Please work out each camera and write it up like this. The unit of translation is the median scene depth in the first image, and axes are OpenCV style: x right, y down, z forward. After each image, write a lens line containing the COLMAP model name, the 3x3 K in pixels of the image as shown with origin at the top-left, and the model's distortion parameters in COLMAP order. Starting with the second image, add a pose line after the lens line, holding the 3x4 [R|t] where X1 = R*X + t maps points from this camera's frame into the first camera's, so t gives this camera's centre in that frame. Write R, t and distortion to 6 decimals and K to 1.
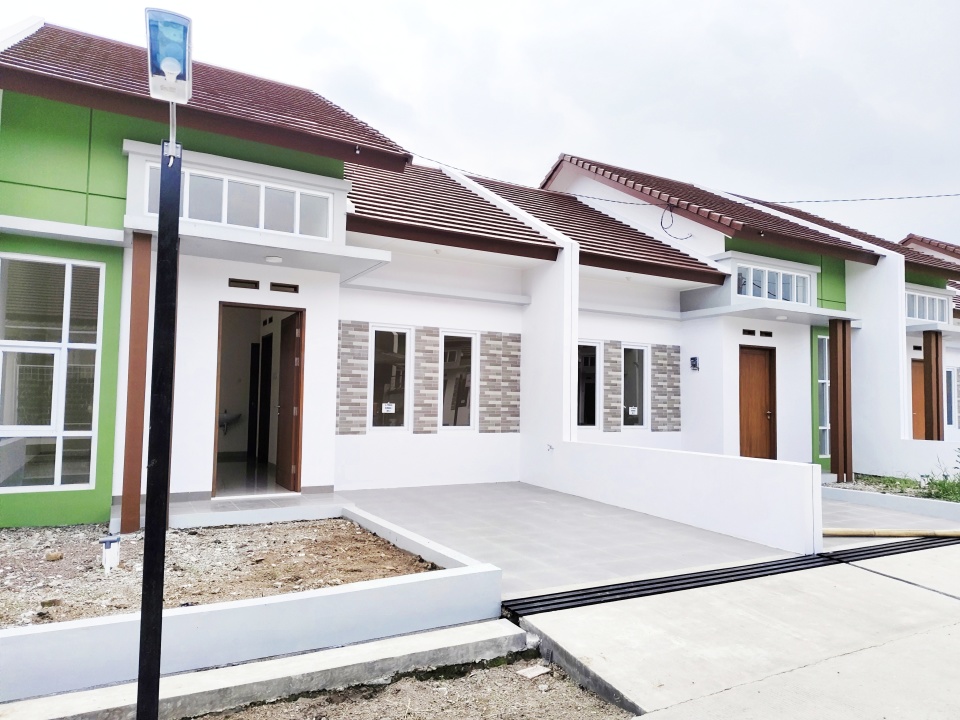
lens RADIAL K [[652.4, 0, 479.9], [0, 652.4, 361.8], [0, 0, 1]] dist [0.006385, -0.017167]
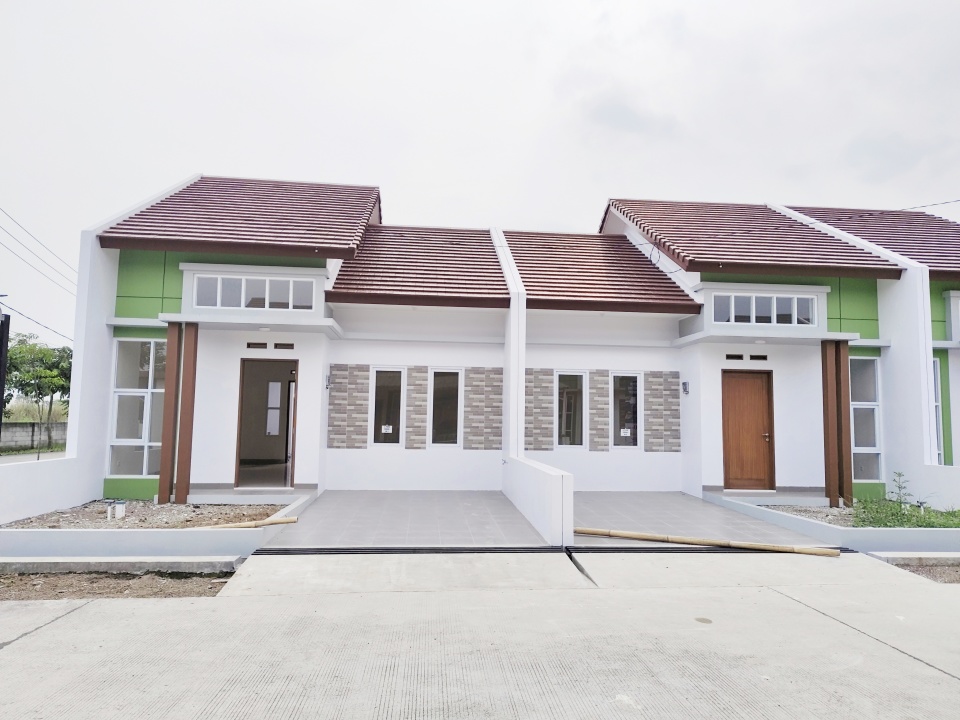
lens RADIAL K [[652.4, 0, 496.8], [0, 652.4, 349.6], [0, 0, 1]] dist [0.006385, -0.017167]
pose [[0.919691, -0.045412, -0.390007, 0.543184], [0.024544, 0.997996, -0.058329, -0.006283], [0.391874, 0.044073, 0.918962, -0.121209]]
